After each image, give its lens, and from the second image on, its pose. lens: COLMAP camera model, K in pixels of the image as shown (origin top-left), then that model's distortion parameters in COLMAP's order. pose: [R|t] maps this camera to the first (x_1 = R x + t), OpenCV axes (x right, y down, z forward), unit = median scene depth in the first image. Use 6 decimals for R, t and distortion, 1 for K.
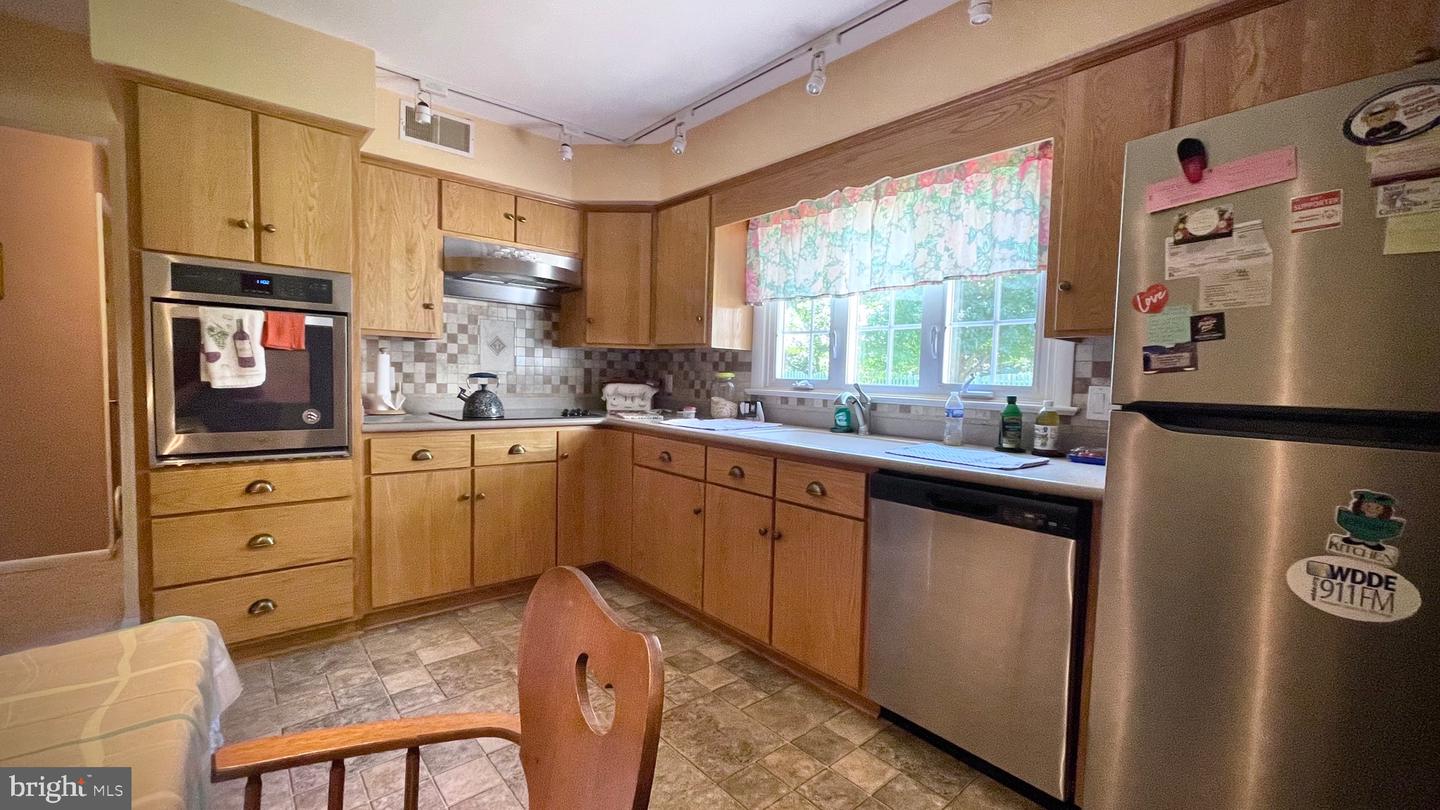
lens RADIAL K [[584.4, 0, 713.2], [0, 584.4, 409.8], [0, 0, 1]] dist [-0.001887, 0.000158]
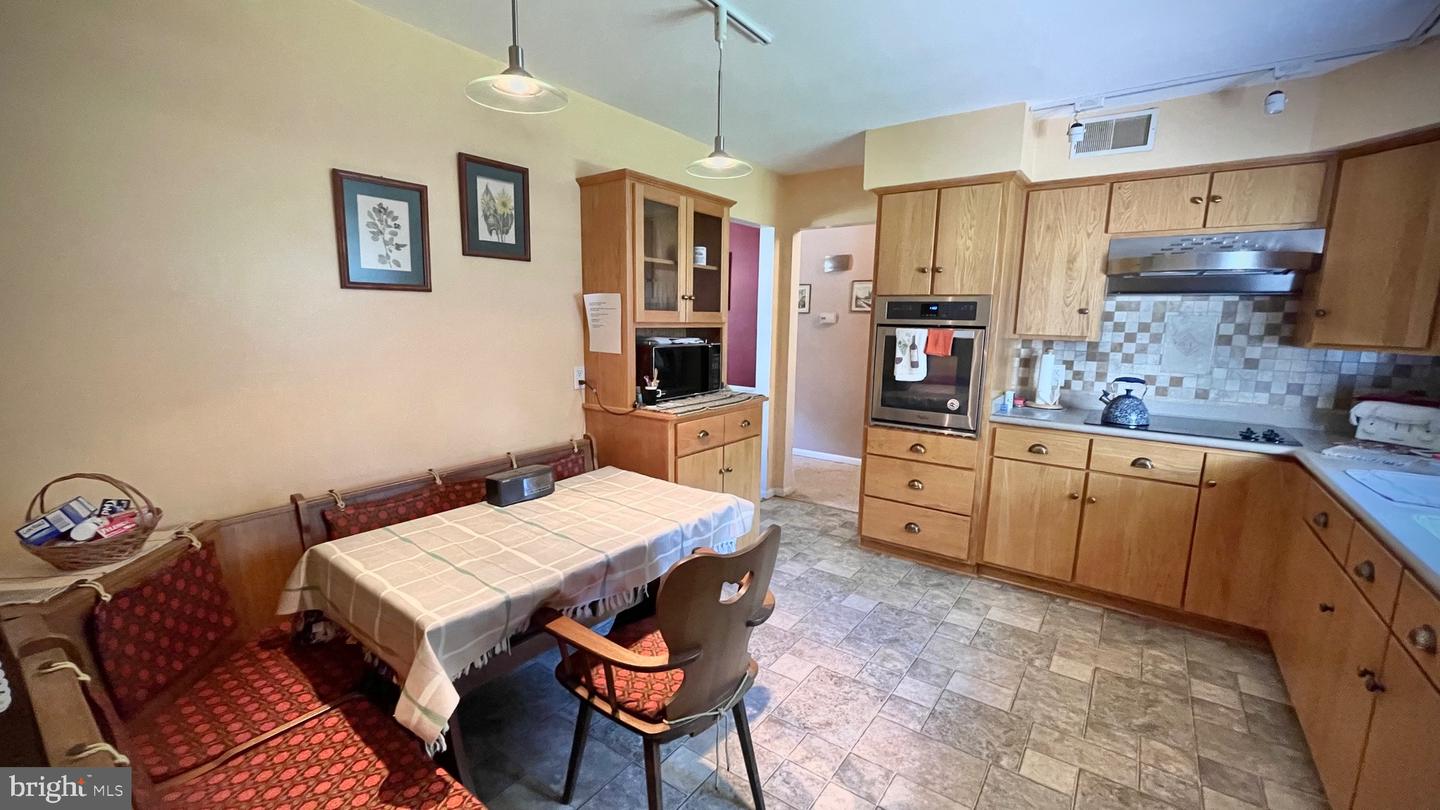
lens RADIAL K [[584.4, 0, 714.1], [0, 584.4, 409.9], [0, 0, 1]] dist [-0.001887, 0.000158]
pose [[0.226213, 0.130528, -0.965293, 0.451702], [-0.070027, 0.990596, 0.117539, -0.088184], [0.971557, 0.041008, 0.233227, 0.132189]]
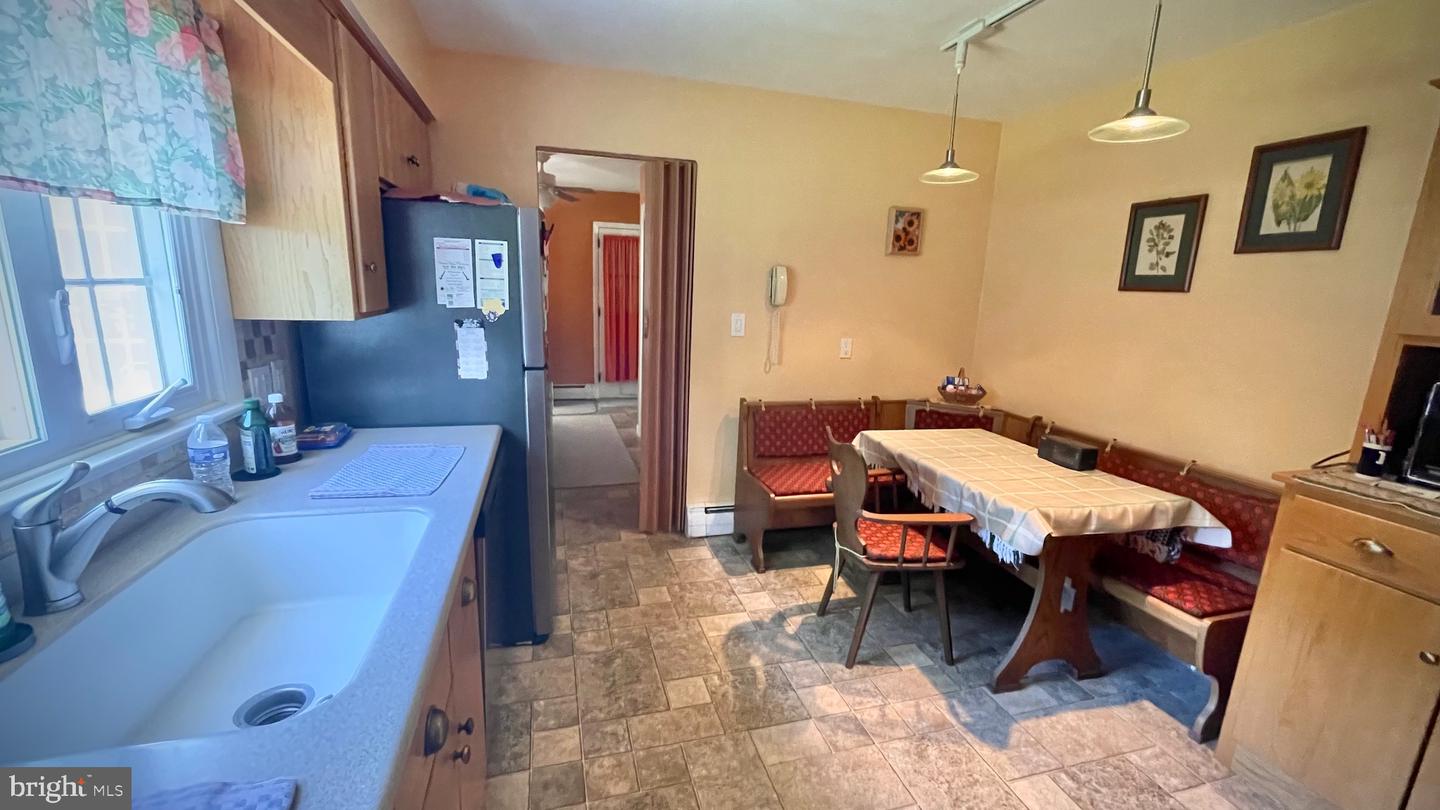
lens RADIAL K [[584.4, 0, 718.4], [0, 584.4, 405.6], [0, 0, 1]] dist [-0.001887, 0.000158]
pose [[-0.909535, -0.139943, 0.391359, -0.229070], [-0.033386, 0.963168, 0.266820, -0.183207], [-0.414284, 0.229616, -0.880707, 1.139037]]
